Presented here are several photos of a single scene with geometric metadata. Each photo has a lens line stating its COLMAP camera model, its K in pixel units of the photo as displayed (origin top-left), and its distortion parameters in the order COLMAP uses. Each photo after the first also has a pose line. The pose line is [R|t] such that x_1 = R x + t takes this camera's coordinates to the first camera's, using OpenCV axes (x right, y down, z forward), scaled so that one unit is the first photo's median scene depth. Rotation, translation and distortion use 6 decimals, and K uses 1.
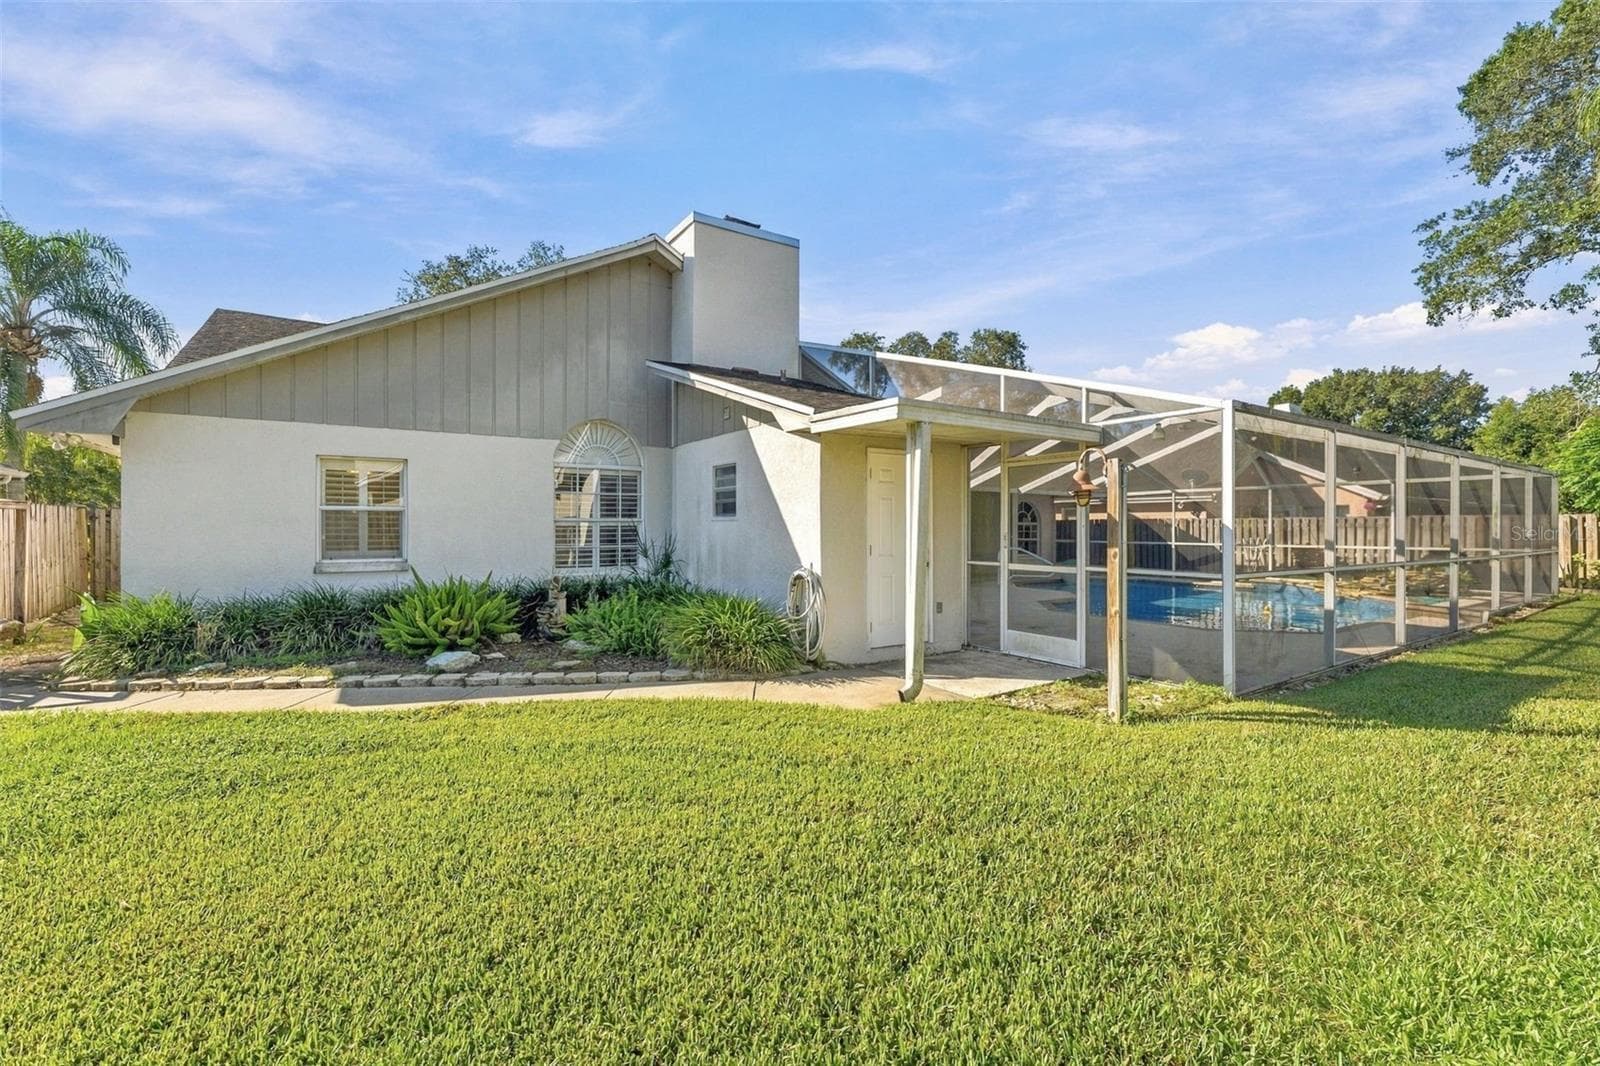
lens RADIAL K [[657.9, 0, 793.8], [0, 657.9, 523.9], [0, 0, 1]] dist [0.002311, -0.000264]
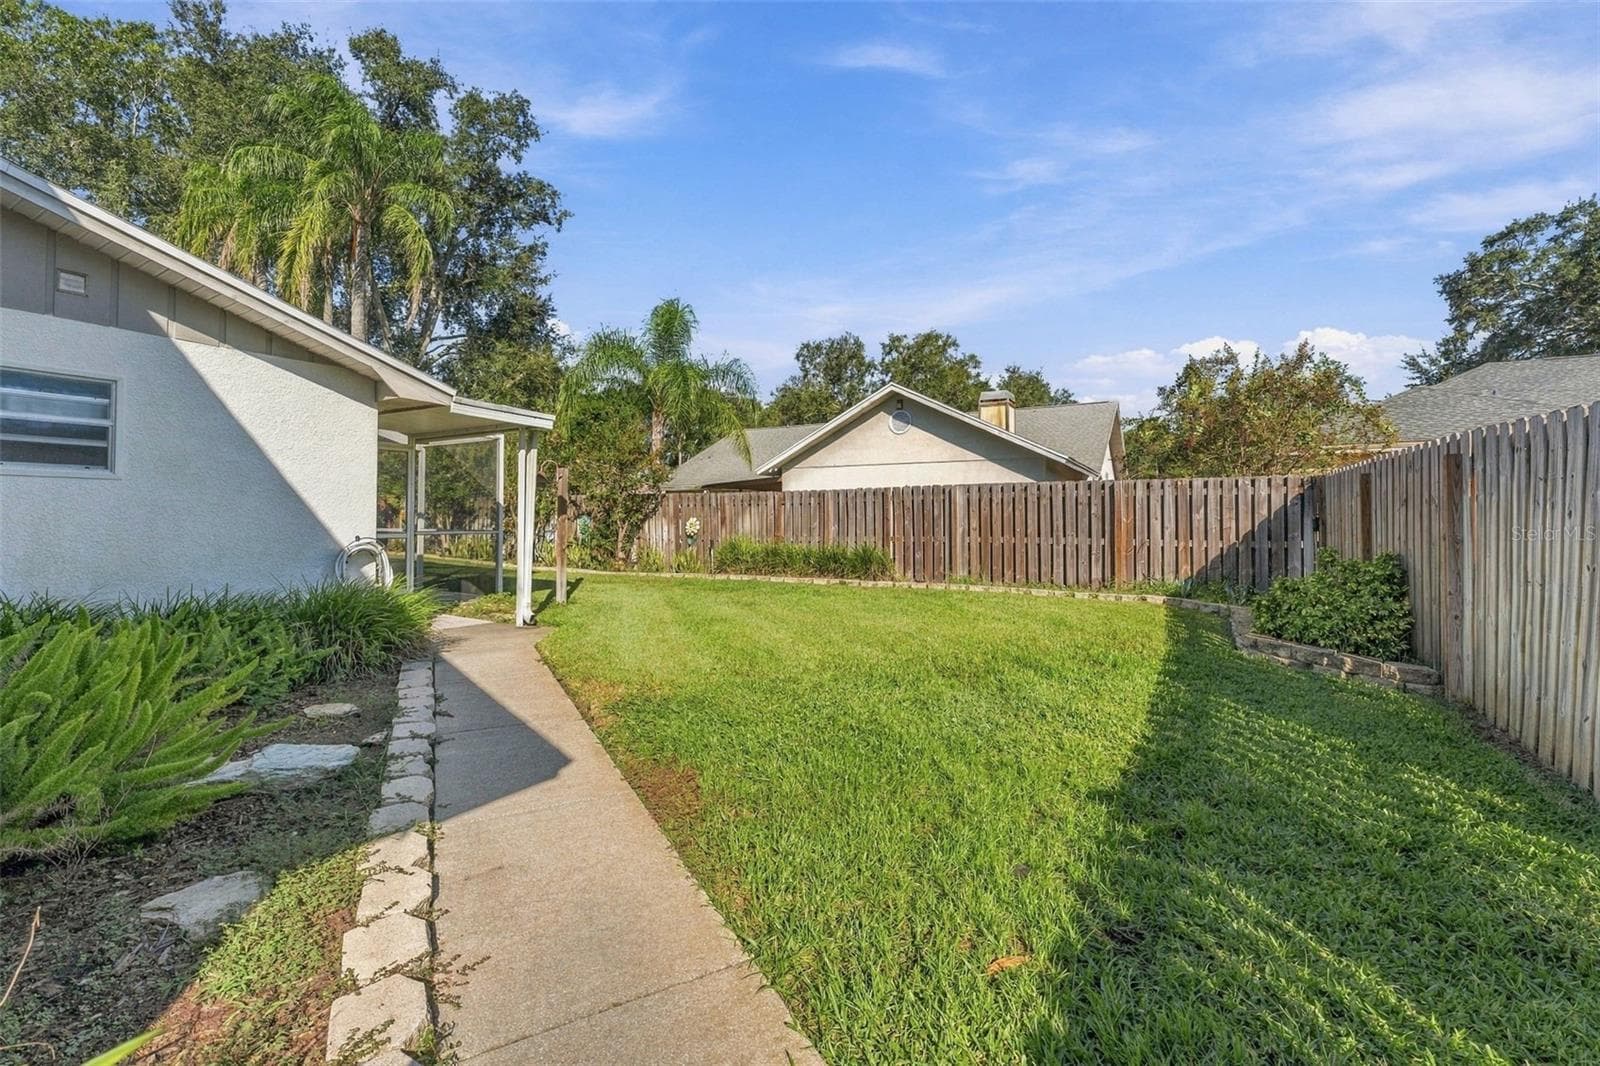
lens RADIAL K [[689.4, 0, 797.7], [0, 689.4, 512.9], [0, 0, 1]] dist [-0.001209, -0.000323]
pose [[-0.463366, 0.002954, 0.886162, -0.882295], [-0.009430, 0.999921, -0.008264, 0.022662], [-0.886117, -0.012186, -0.463302, 0.721599]]
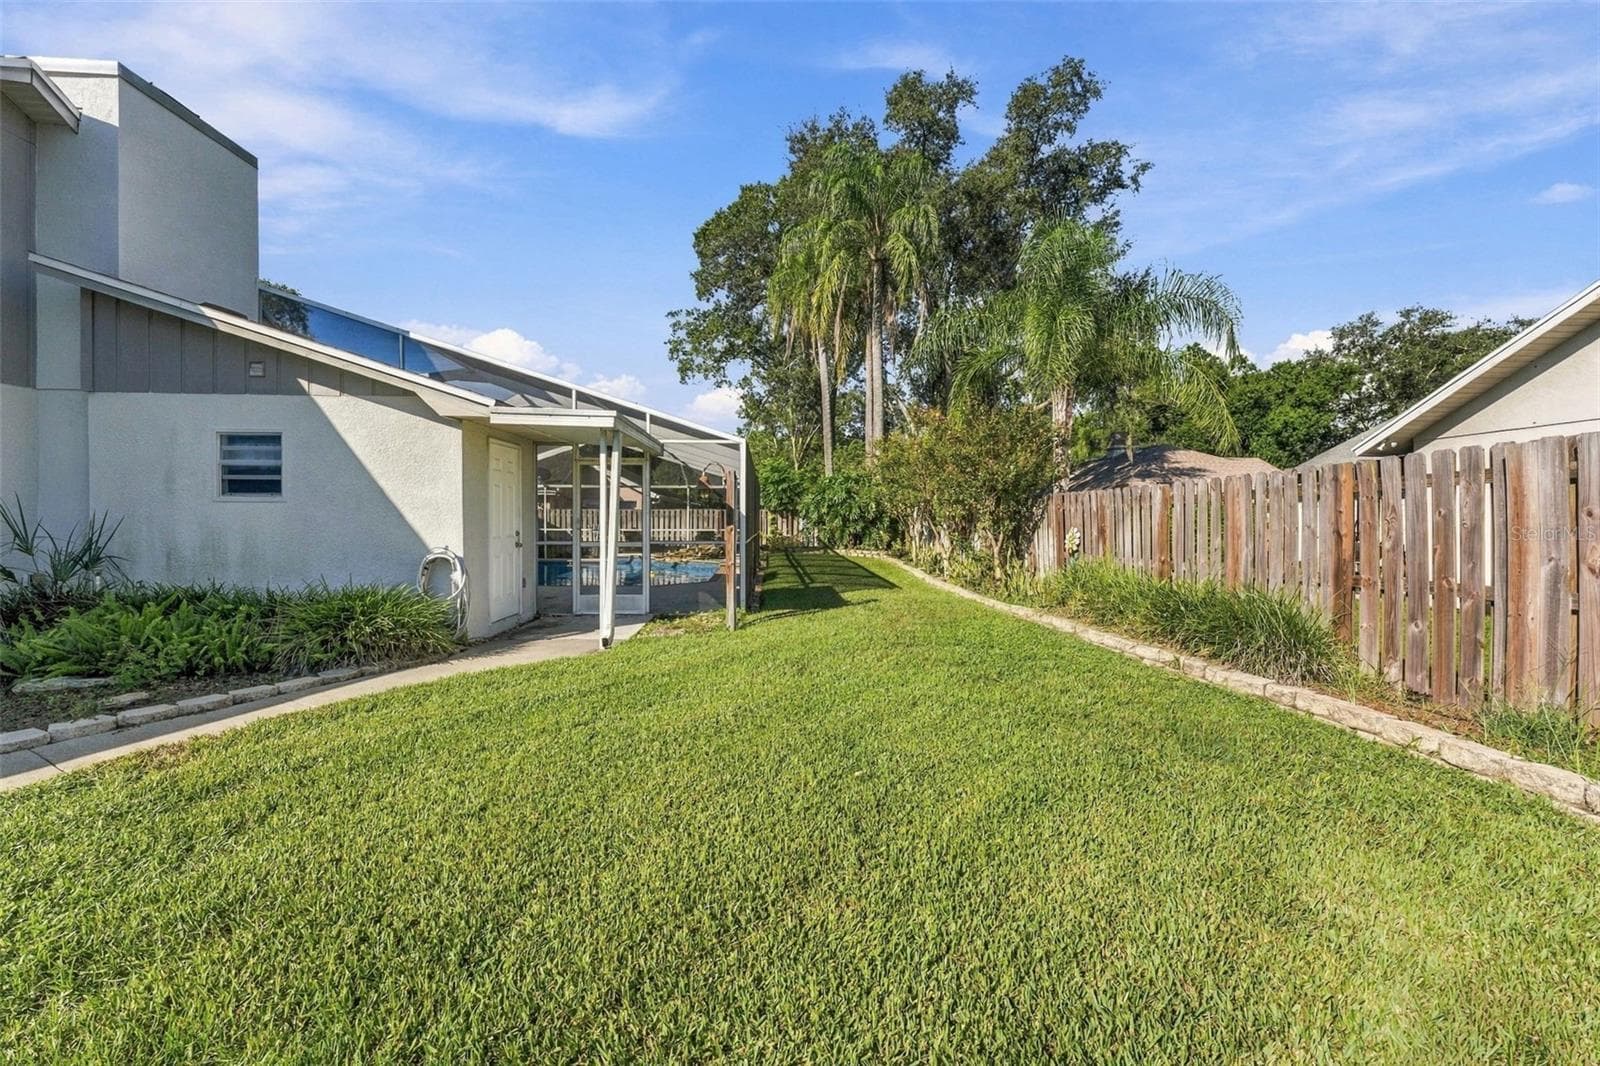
lens RADIAL K [[657.9, 0, 793.8], [0, 657.9, 523.9], [0, 0, 1]] dist [0.002311, -0.000264]
pose [[0.506927, -0.004298, 0.861978, -0.462983], [-0.007863, 0.999923, 0.009610, 0.009004], [-0.861953, -0.011650, 0.506855, 0.015800]]
